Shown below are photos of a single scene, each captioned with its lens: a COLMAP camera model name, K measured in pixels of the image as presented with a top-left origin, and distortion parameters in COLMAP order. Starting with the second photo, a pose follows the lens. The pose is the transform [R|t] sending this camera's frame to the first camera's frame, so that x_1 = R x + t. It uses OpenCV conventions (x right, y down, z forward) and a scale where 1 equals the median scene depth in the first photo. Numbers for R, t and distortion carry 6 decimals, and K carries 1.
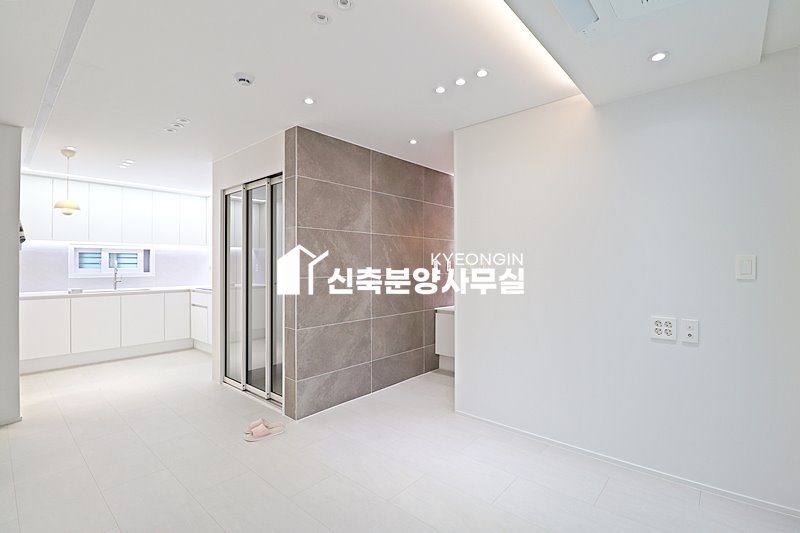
lens RADIAL K [[369.1, 0, 397.9], [0, 369.1, 264.9], [0, 0, 1]] dist [-0.008954, -0.009352]
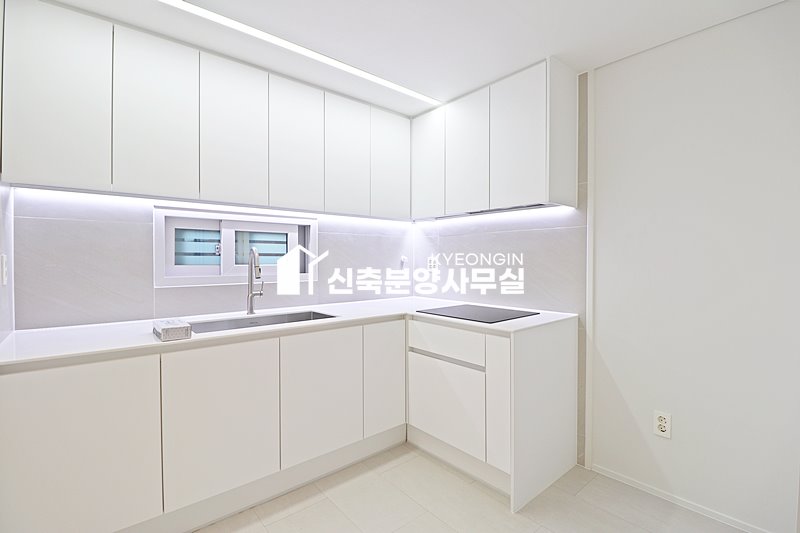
lens RADIAL K [[369.1, 0, 400.7], [0, 369.1, 264.9], [0, 0, 1]] dist [-0.008954, -0.009352]
pose [[0.989973, 0.006503, -0.141109, -0.535397], [-0.003884, 0.999815, 0.018828, -0.000149], [0.141205, -0.018091, 0.989815, 0.591784]]
